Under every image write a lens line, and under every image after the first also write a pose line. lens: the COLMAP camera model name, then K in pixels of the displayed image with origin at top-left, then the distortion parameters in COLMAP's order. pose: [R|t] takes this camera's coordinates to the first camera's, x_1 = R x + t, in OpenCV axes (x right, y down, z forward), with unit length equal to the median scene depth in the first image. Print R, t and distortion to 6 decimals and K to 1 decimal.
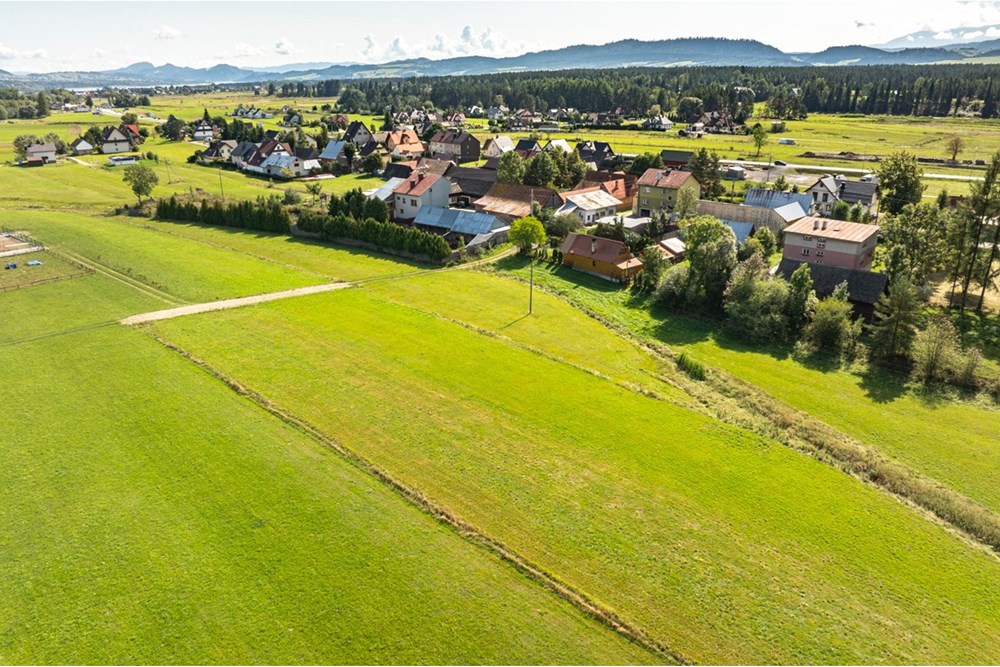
lens RADIAL K [[710.0, 0, 504.7], [0, 710.0, 324.8], [0, 0, 1]] dist [-0.044409, 0.013946]
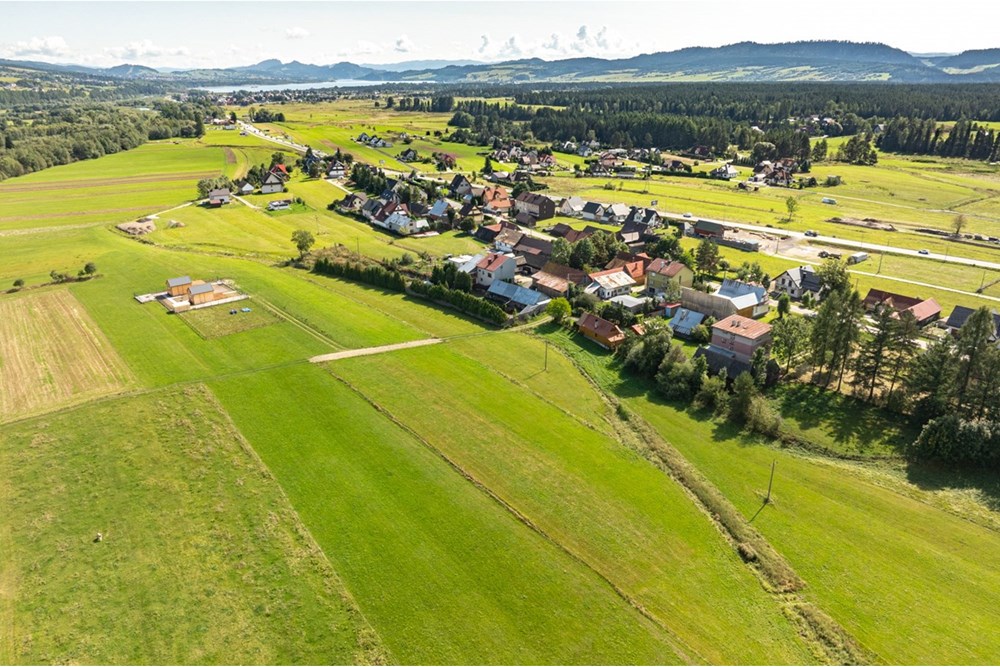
lens RADIAL K [[710.0, 0, 505.0], [0, 710.0, 333.4], [0, 0, 1]] dist [-0.044409, 0.013946]
pose [[0.988664, 0.056475, -0.139117, 0.149127], [-0.054274, 0.998334, 0.019564, -0.113273], [0.139990, -0.011792, 0.990083, -0.576173]]
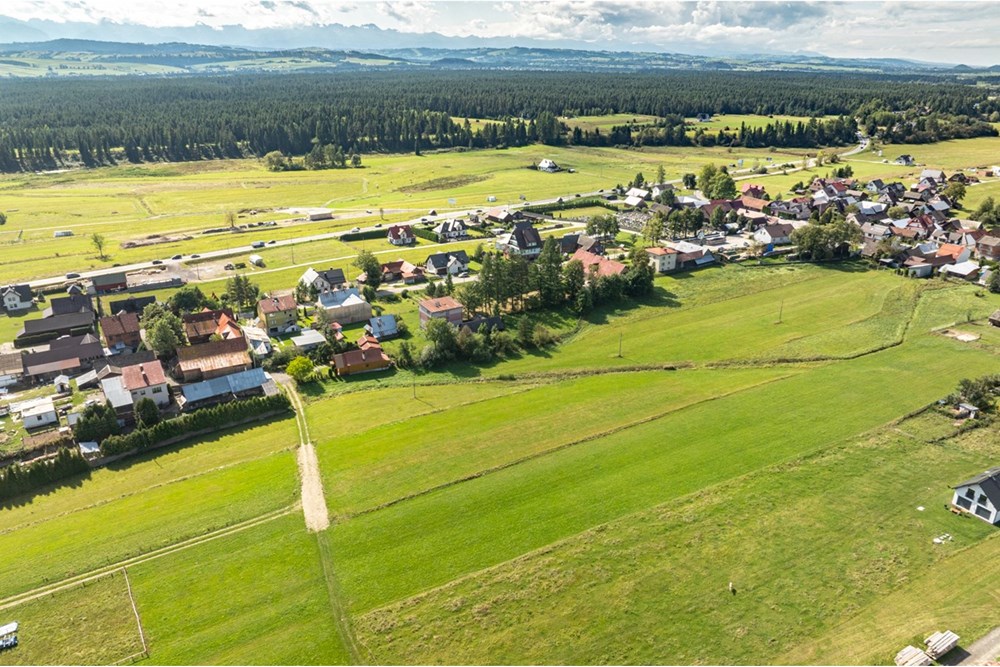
lens RADIAL K [[710.0, 0, 506.5], [0, 710.0, 324.7], [0, 0, 1]] dist [-0.044409, 0.013946]
pose [[0.240654, -0.326757, 0.913956, -1.341702], [0.319605, 0.915794, 0.243258, -0.493190], [-0.916481, 0.233564, 0.324822, 0.130915]]
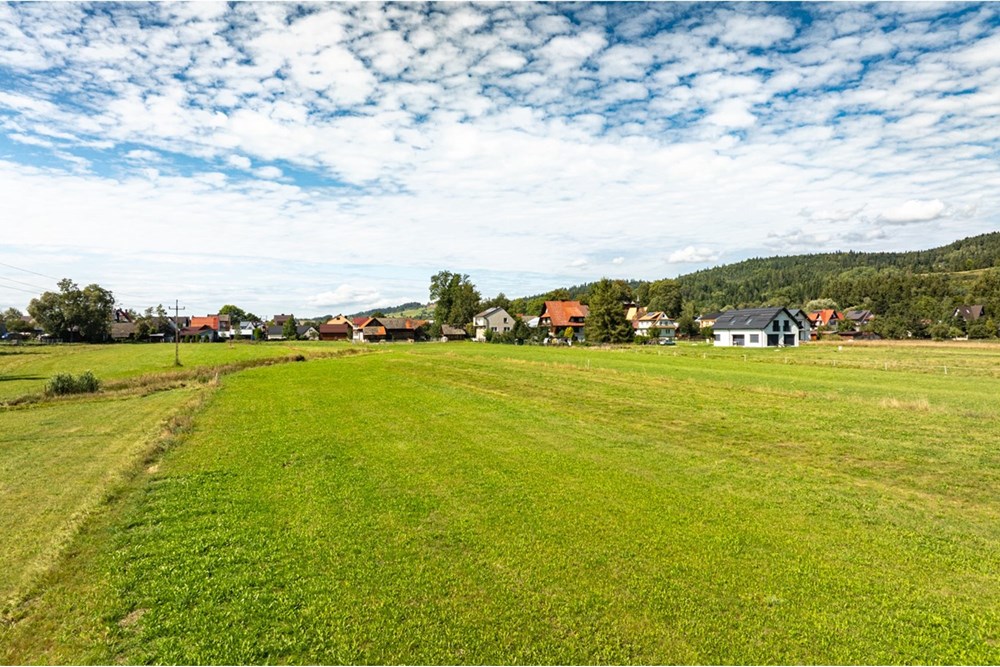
lens RADIAL K [[710.0, 0, 504.7], [0, 710.0, 325.2], [0, 0, 1]] dist [-0.044409, 0.013946]
pose [[-0.908350, 0.016487, 0.417886, -0.238568], [0.152822, 0.943205, 0.294973, -0.080229], [-0.389289, 0.331801, -0.859280, 0.972250]]
